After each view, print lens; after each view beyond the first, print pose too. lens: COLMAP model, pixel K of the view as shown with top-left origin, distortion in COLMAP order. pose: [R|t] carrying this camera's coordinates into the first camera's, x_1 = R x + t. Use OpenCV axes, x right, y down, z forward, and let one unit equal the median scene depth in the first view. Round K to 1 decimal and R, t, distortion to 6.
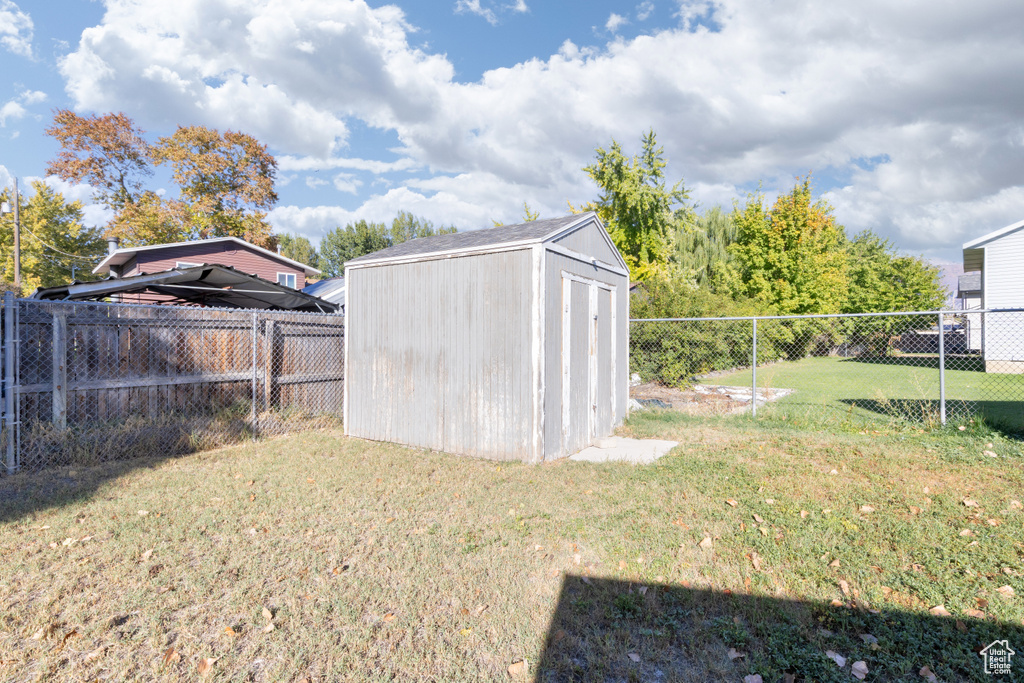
lens RADIAL K [[465.0, 0, 533.2], [0, 465.0, 340.0], [0, 0, 1]] dist [0.002885, 0.000700]
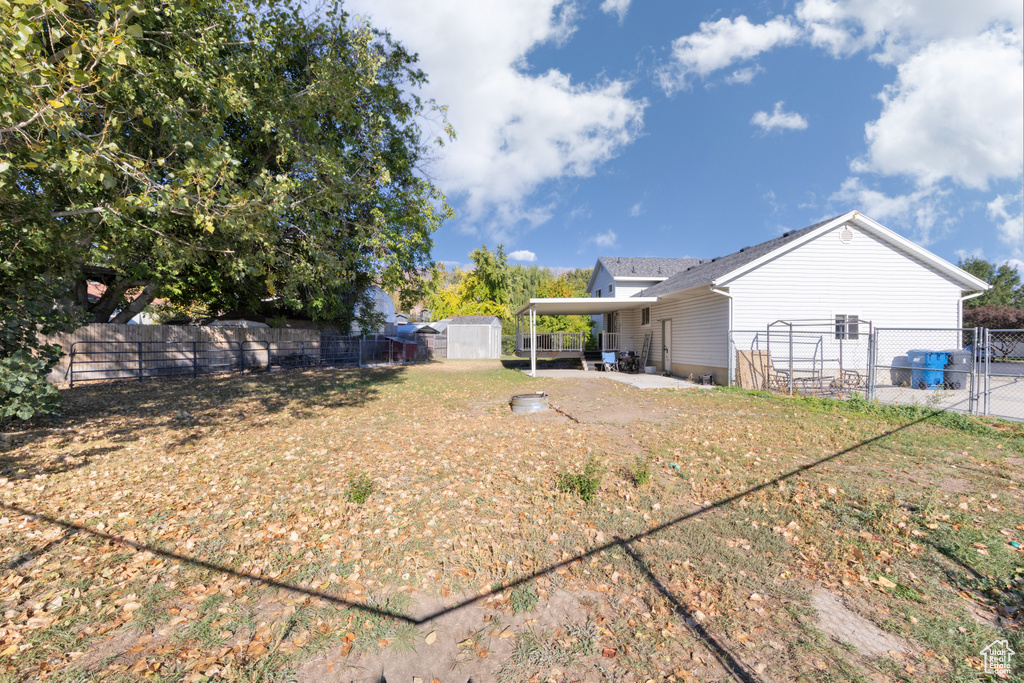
lens RADIAL K [[465.0, 0, 533.2], [0, 465.0, 340.0], [0, 0, 1]] dist [0.002885, 0.000700]
pose [[0.945163, 0.000677, 0.326598, -0.298649], [0.001734, 0.999973, -0.007091, 0.009607], [-0.326594, 0.007268, 0.945137, -1.039843]]
